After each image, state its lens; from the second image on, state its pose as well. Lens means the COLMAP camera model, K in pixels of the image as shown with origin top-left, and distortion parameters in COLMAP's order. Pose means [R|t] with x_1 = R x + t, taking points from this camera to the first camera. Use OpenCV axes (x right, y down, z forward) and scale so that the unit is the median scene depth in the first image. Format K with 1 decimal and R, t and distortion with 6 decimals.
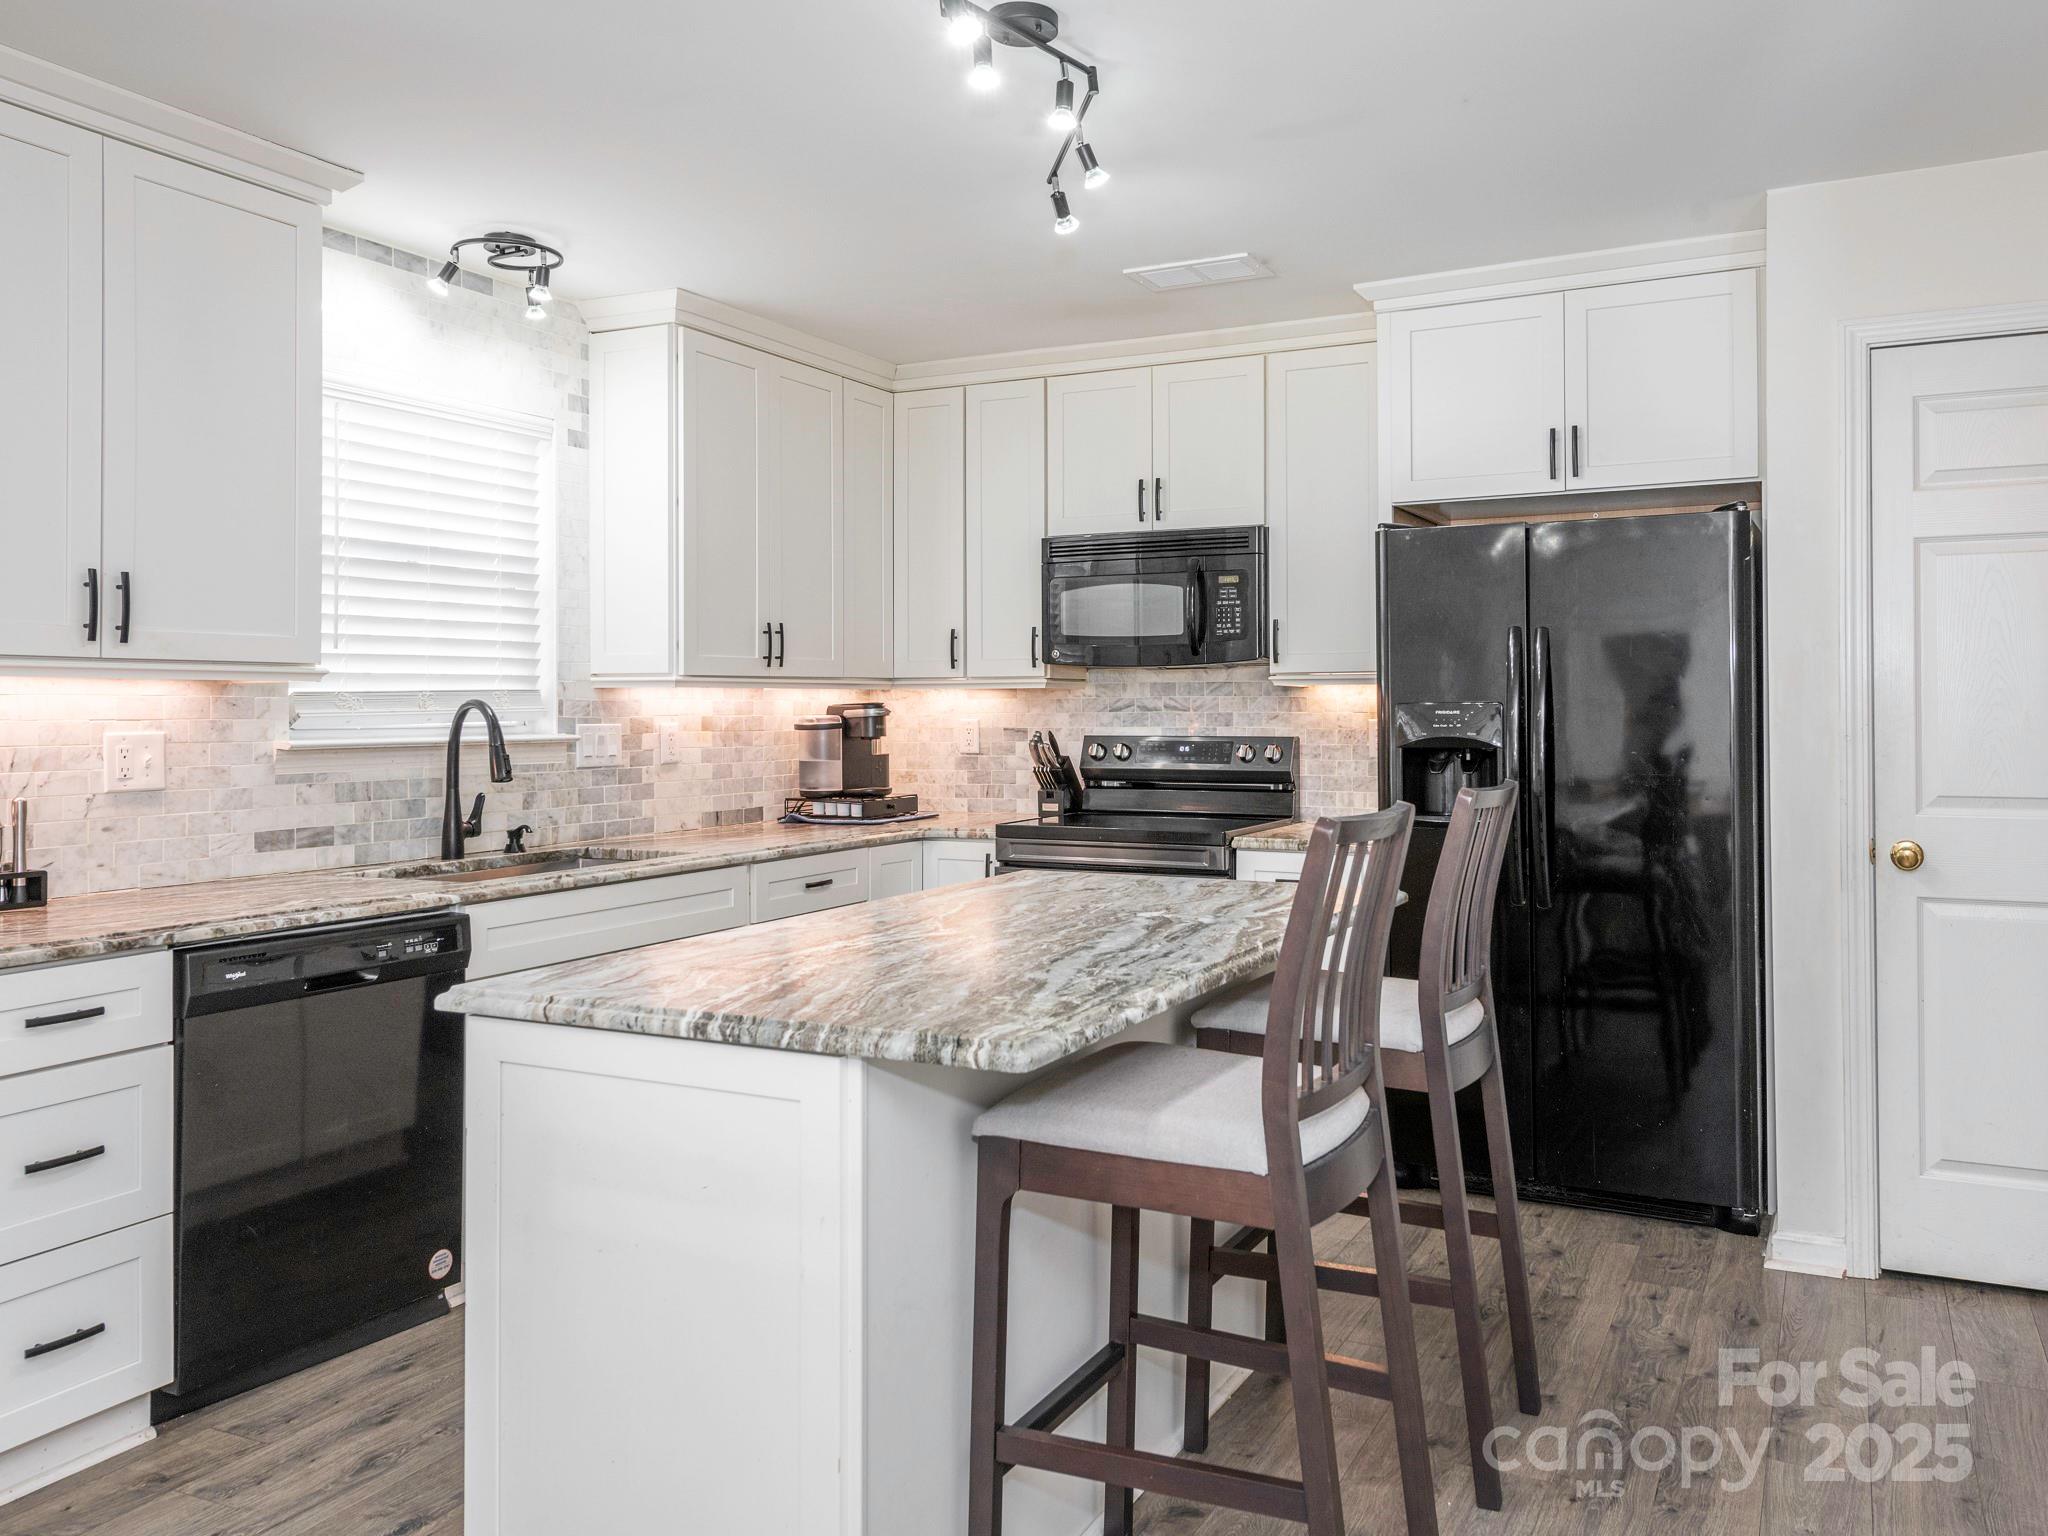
lens RADIAL K [[1540.1, 0, 1158.2], [0, 1540.1, 698.4], [0, 0, 1]] dist [0.015716, -0.004244]
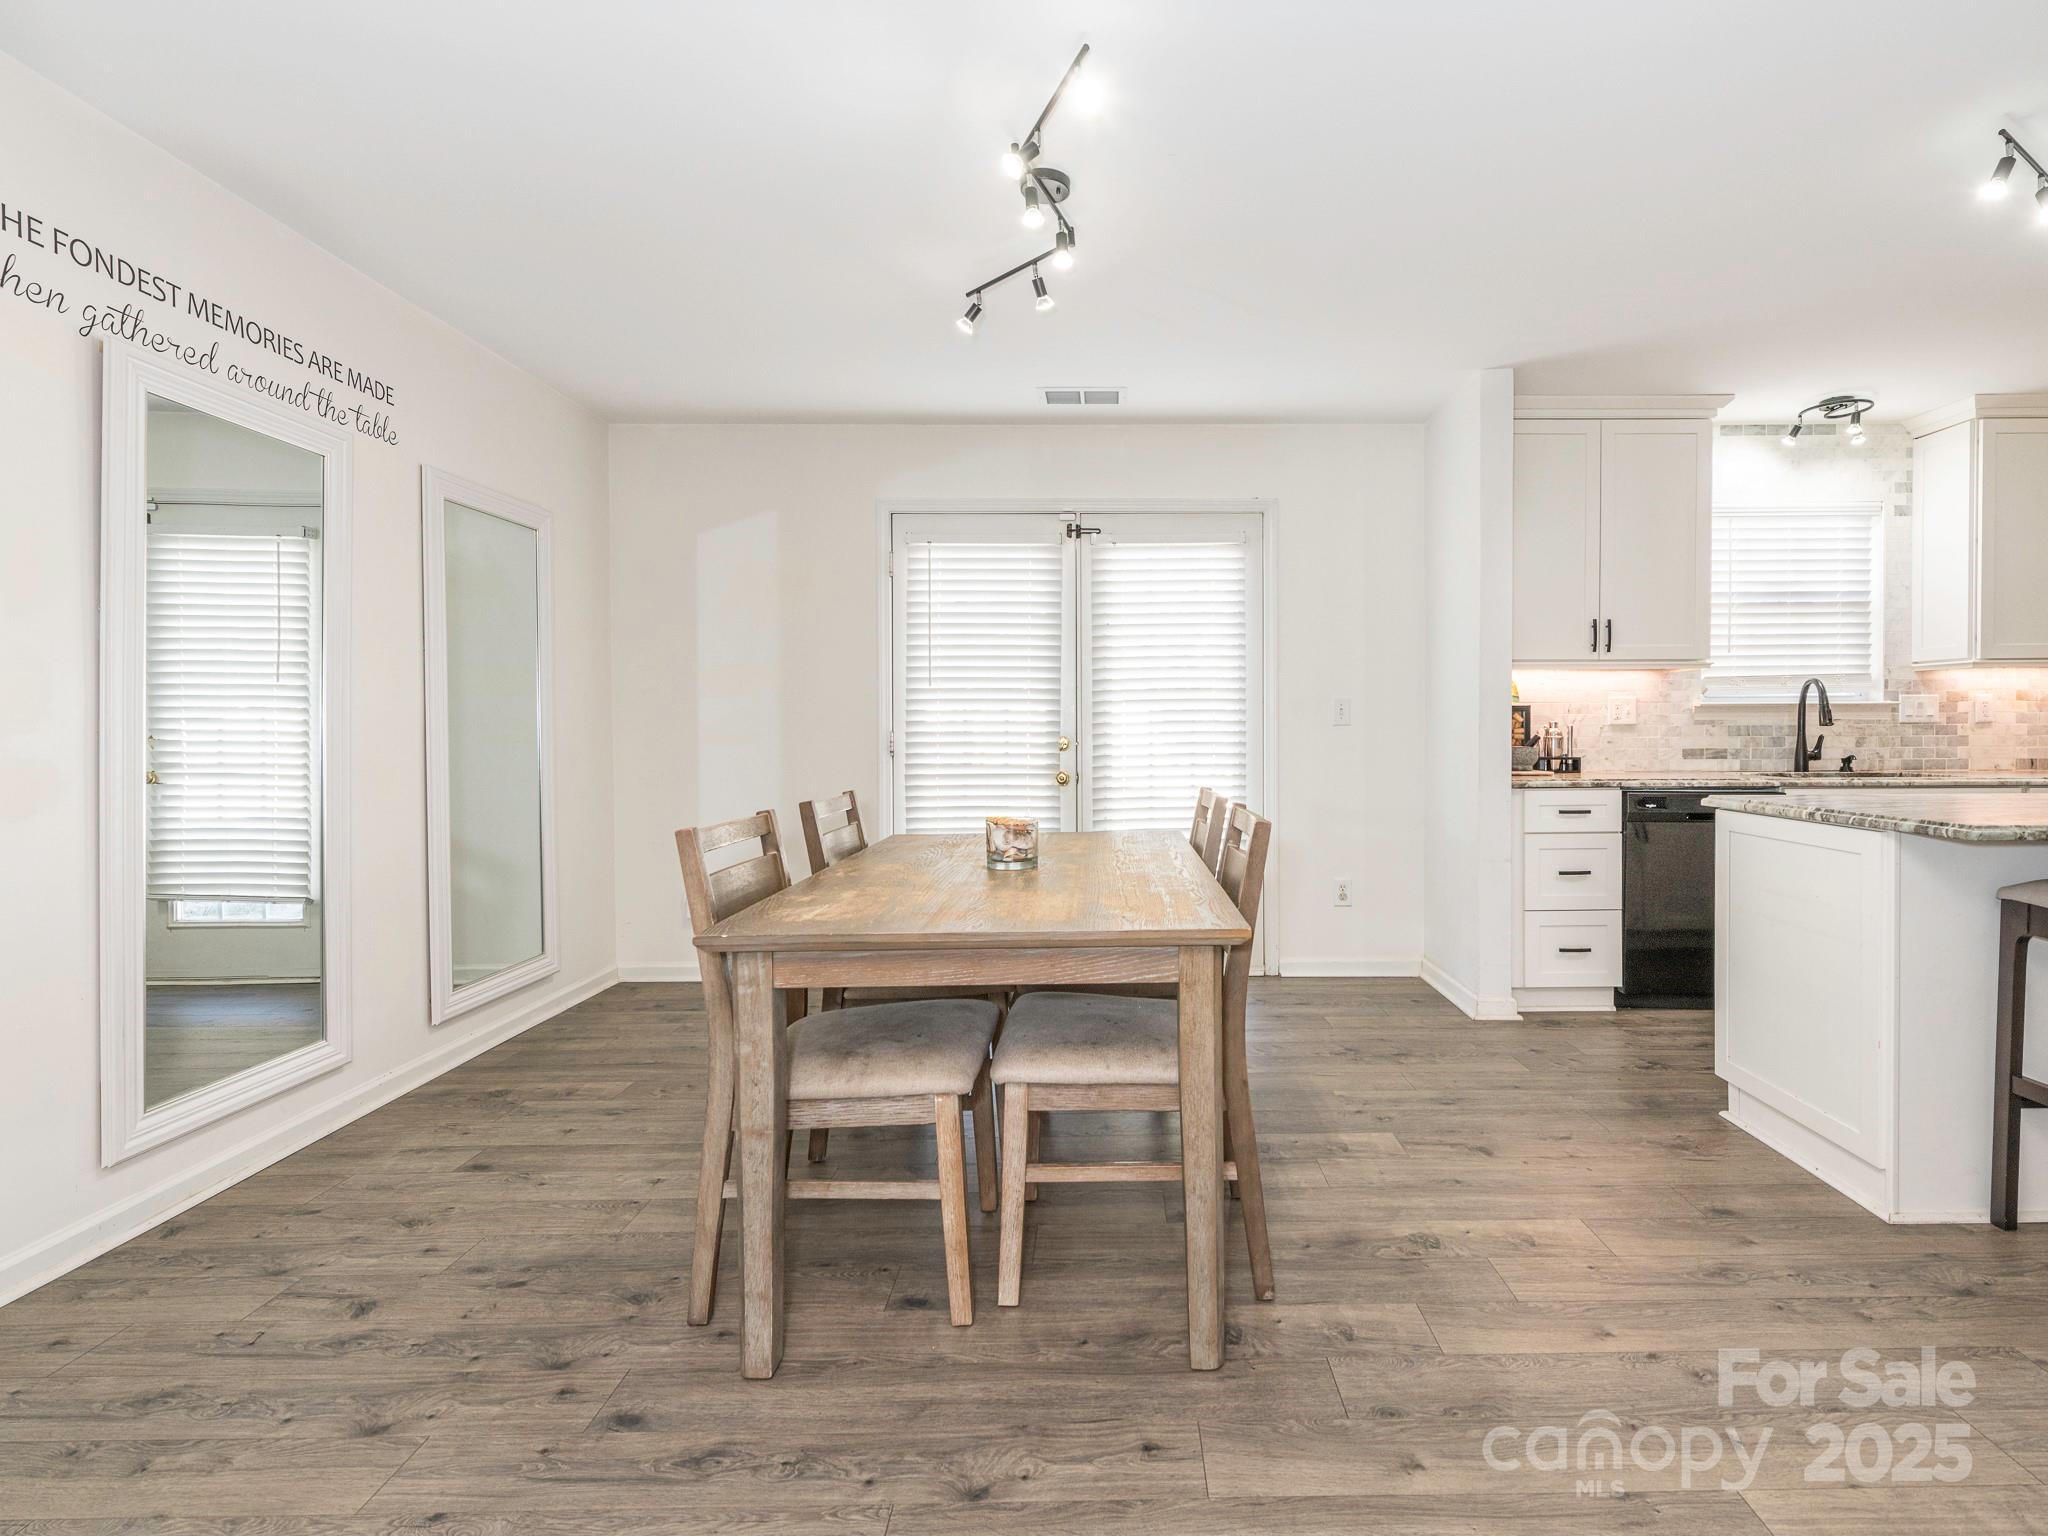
lens RADIAL K [[983.1, 0, 1100.9], [0, 983.1, 739.0], [0, 0, 1]] dist [0.003295, -0.004577]
pose [[0.411699, 0.014791, -0.911200, 0.217415], [0.008576, 0.999761, 0.020103, 0.038137], [0.911279, -0.016091, 0.411474, -0.158987]]
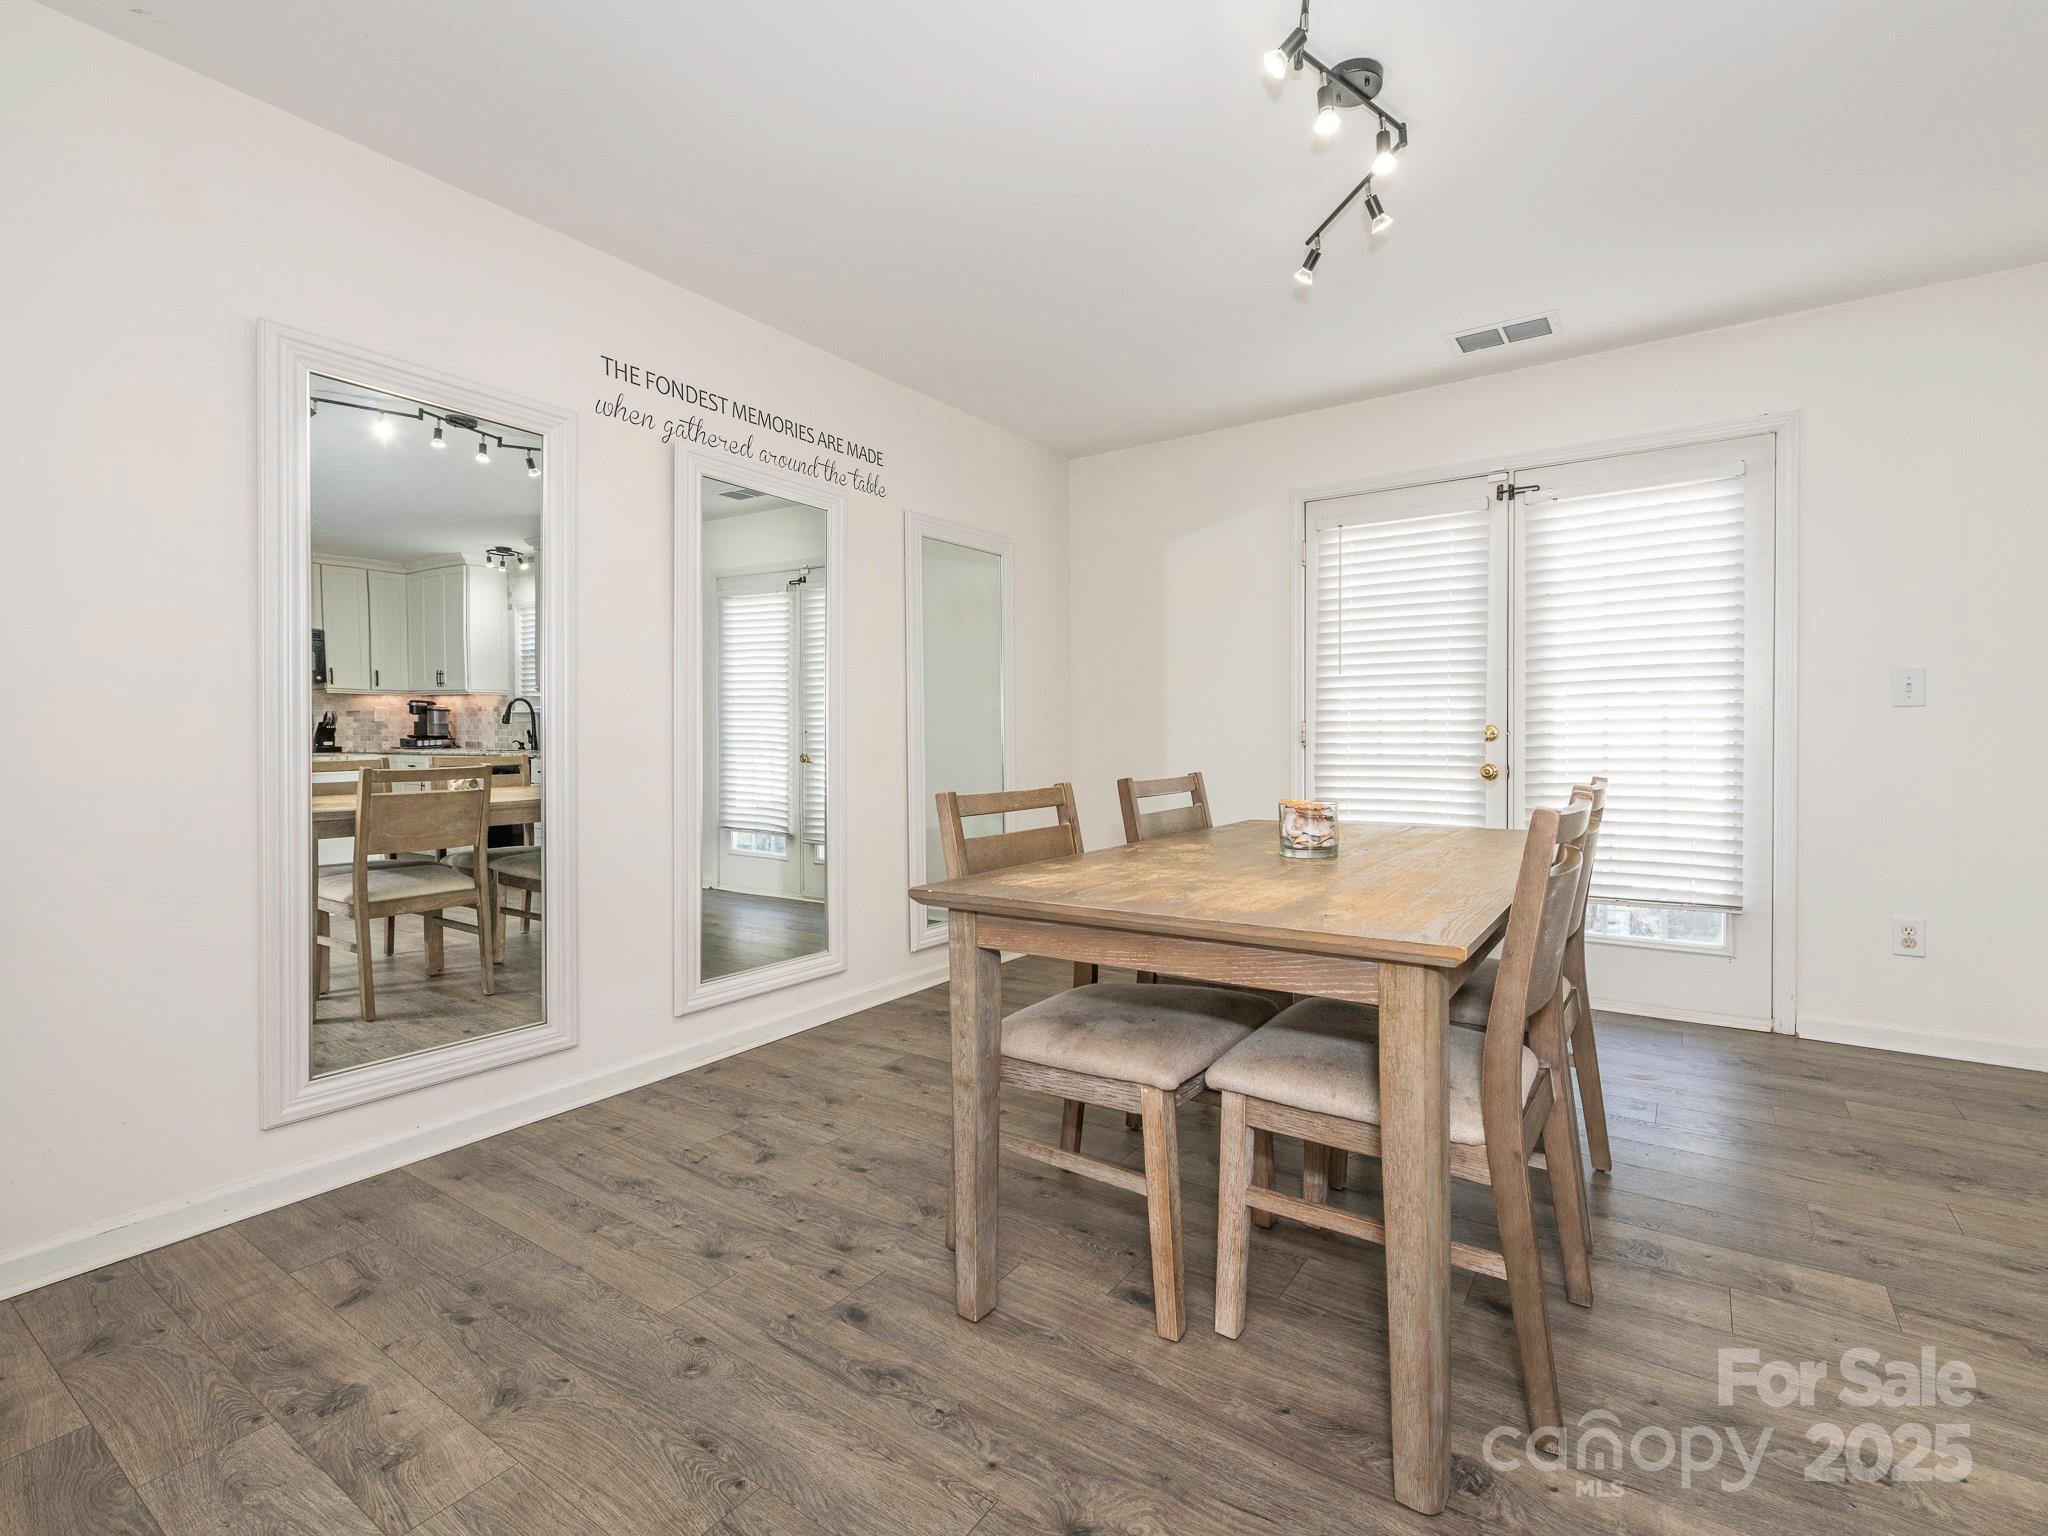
lens RADIAL K [[914.7, 0, 1063.7], [0, 914.7, 752.4], [0, 0, 1]] dist [0.004540, -0.004088]
pose [[-0.160595, 0.025780, -0.986684, 0.169087], [0.014685, 0.999611, 0.023727, 0.056543], [0.986911, -0.010679, -0.160911, -0.016663]]
